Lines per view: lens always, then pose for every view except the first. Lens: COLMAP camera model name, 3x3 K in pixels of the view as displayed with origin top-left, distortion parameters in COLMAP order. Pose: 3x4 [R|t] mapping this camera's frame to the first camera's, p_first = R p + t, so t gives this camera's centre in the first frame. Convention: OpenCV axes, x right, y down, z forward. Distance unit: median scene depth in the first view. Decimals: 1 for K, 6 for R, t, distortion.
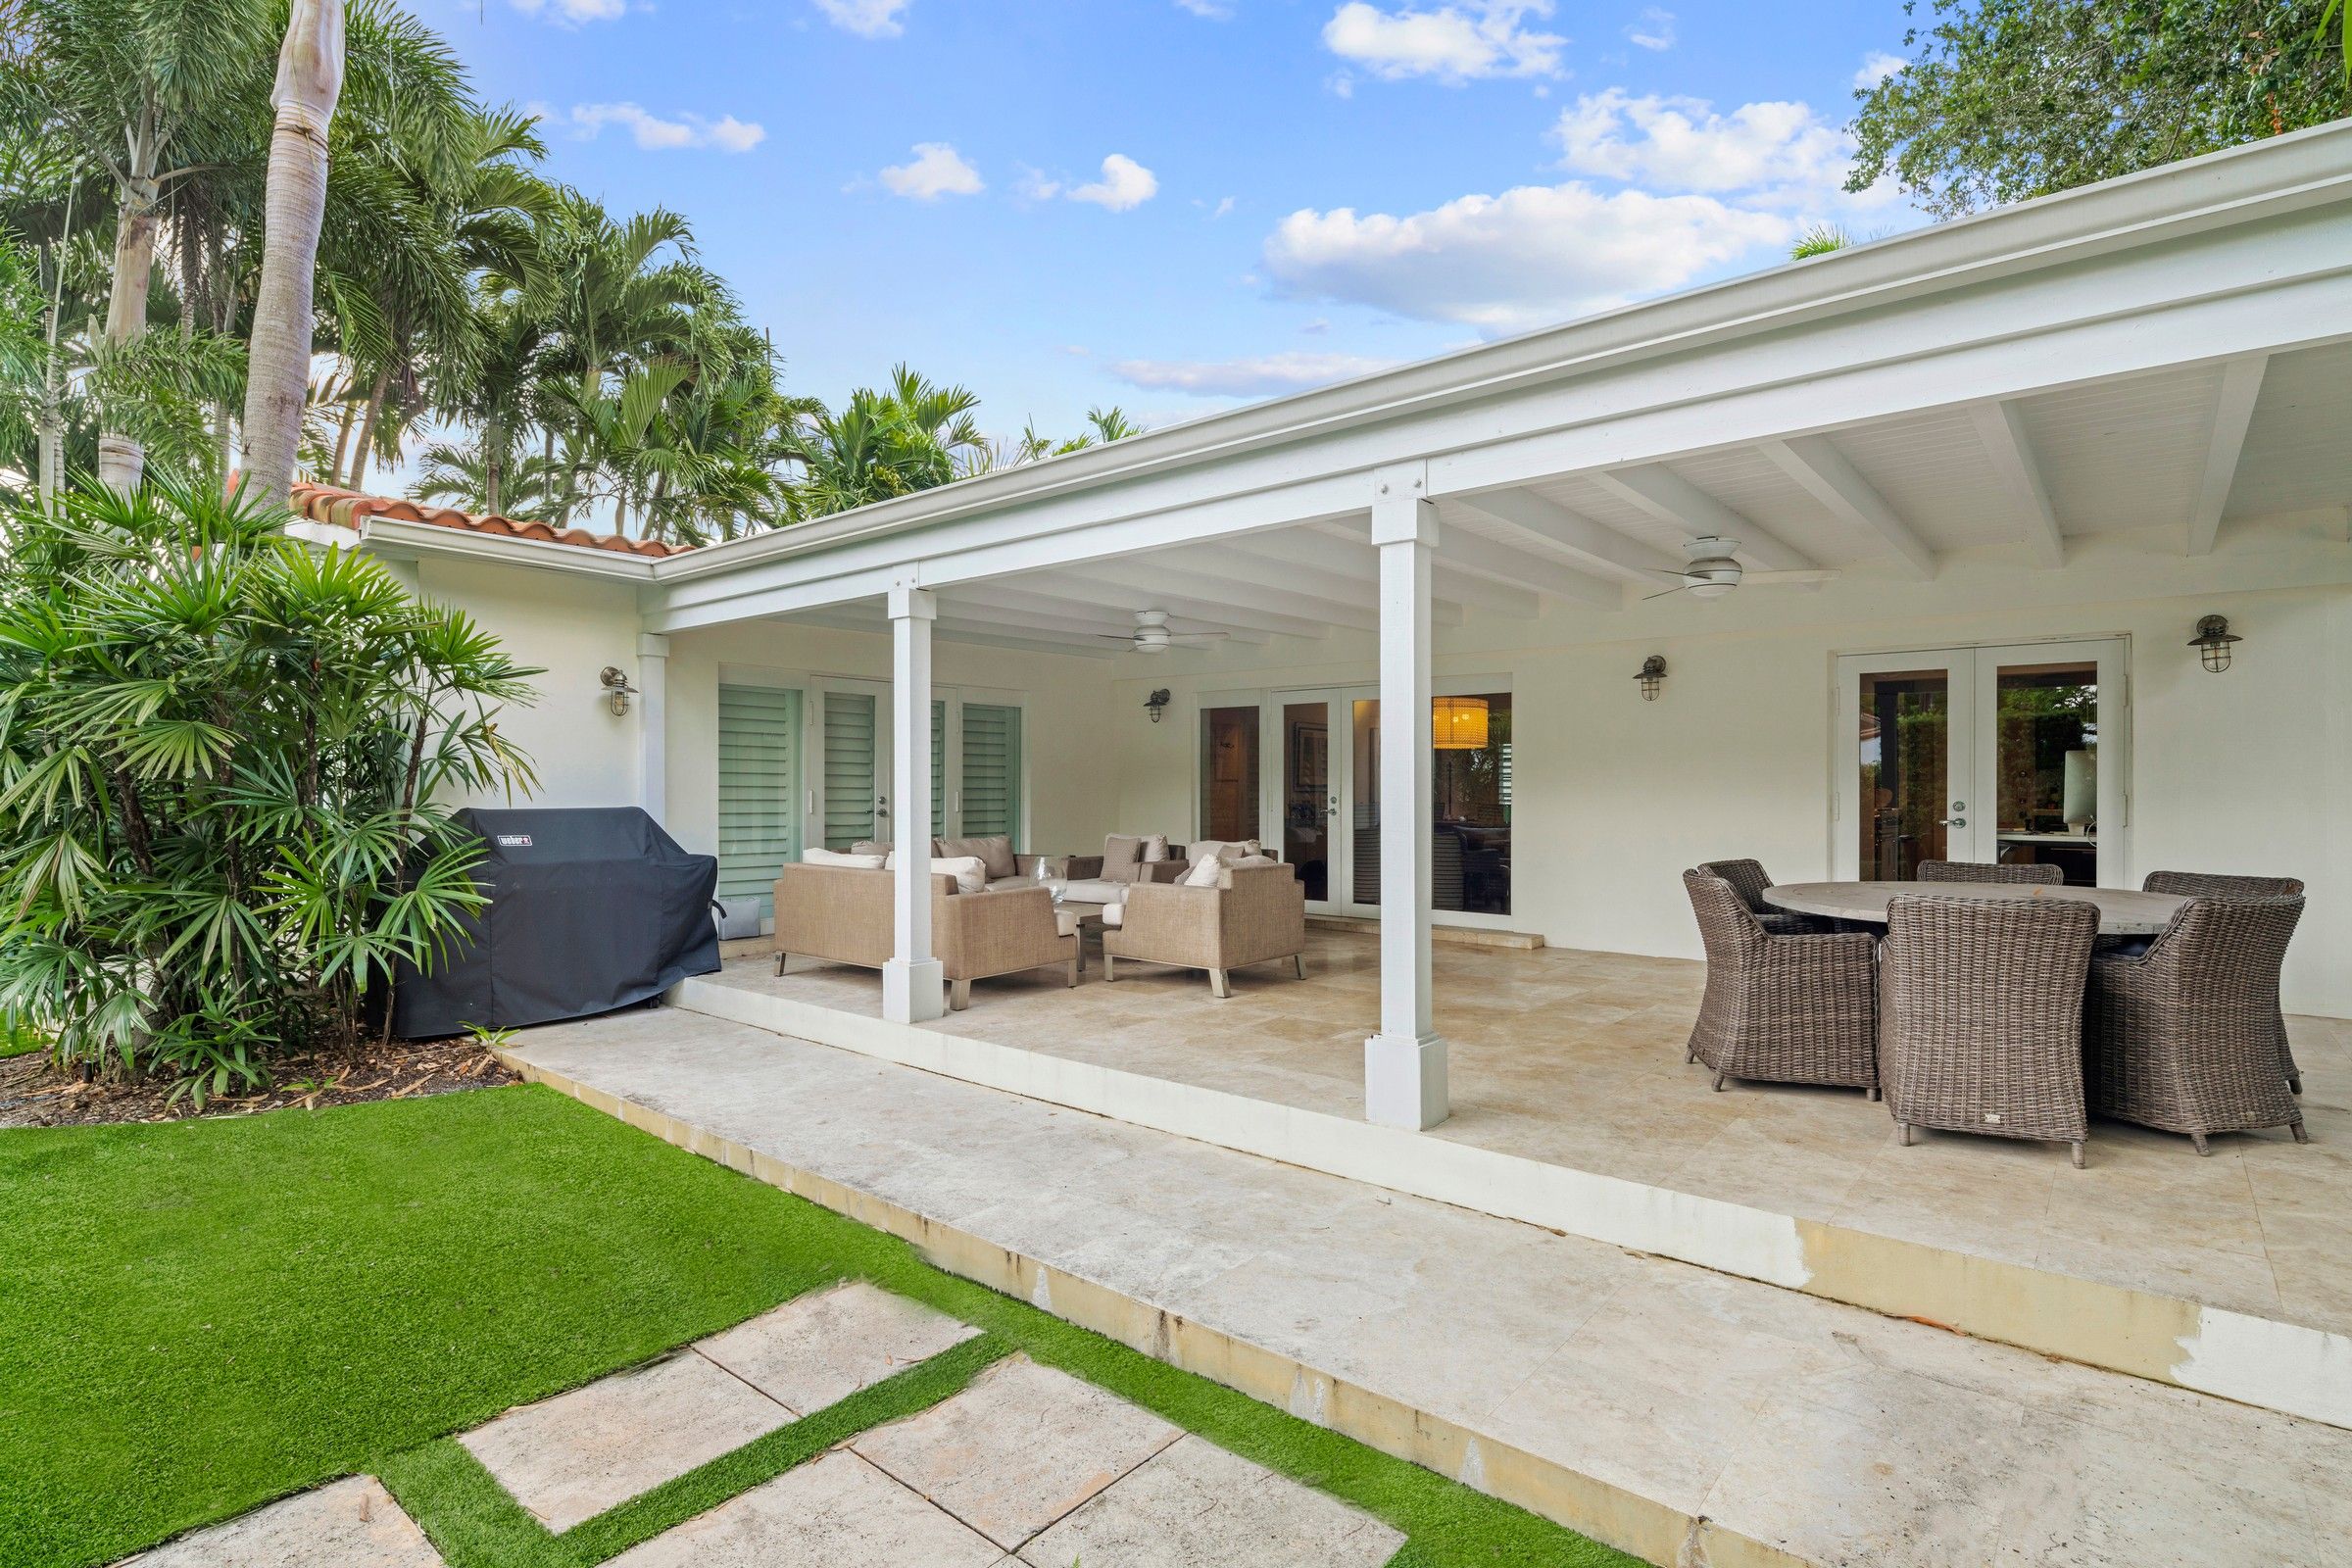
lens RADIAL K [[1135.3, 0, 1163.1], [0, 1135.3, 788.9], [0, 0, 1]] dist [-0.001474, -0.000905]
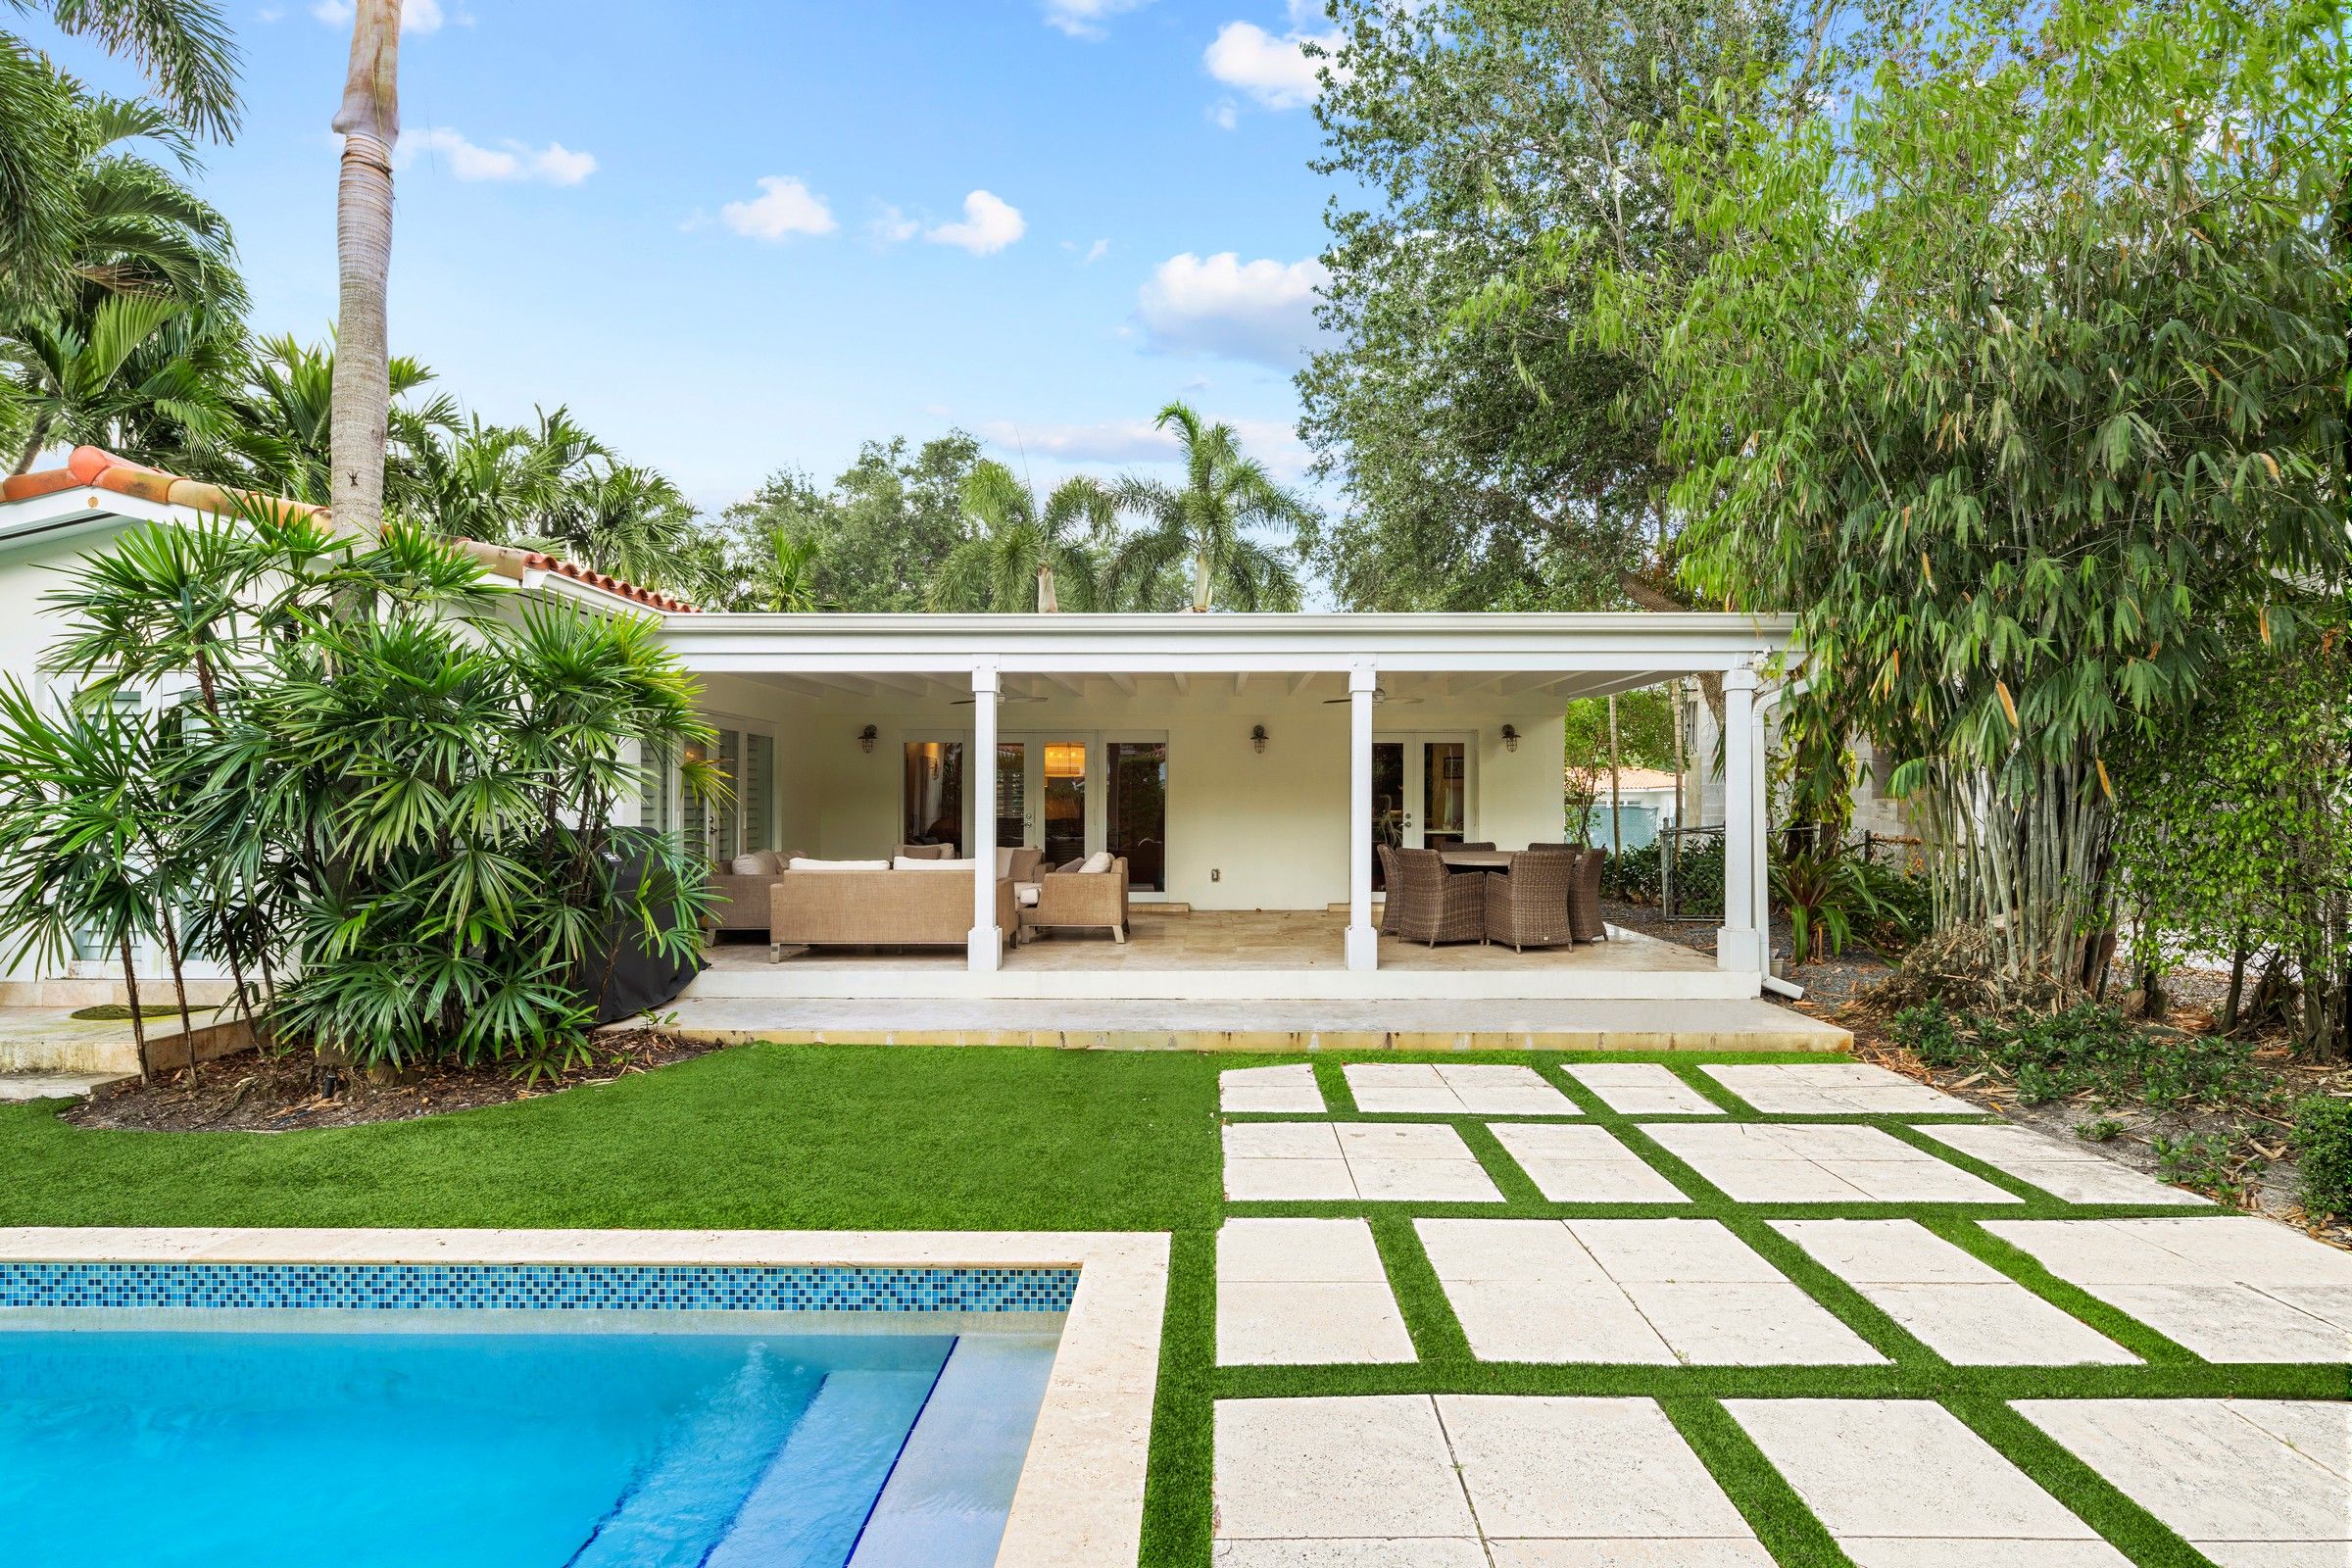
lens RADIAL K [[1173.1, 0, 1204.9], [0, 1173.1, 808.2], [0, 0, 1]] dist [-0.000640, -0.000259]
pose [[0.764940, -0.003772, 0.644091, -0.827774], [0.002554, 0.999993, 0.002822, -0.004477], [-0.644097, -0.000513, 0.764944, -0.276146]]
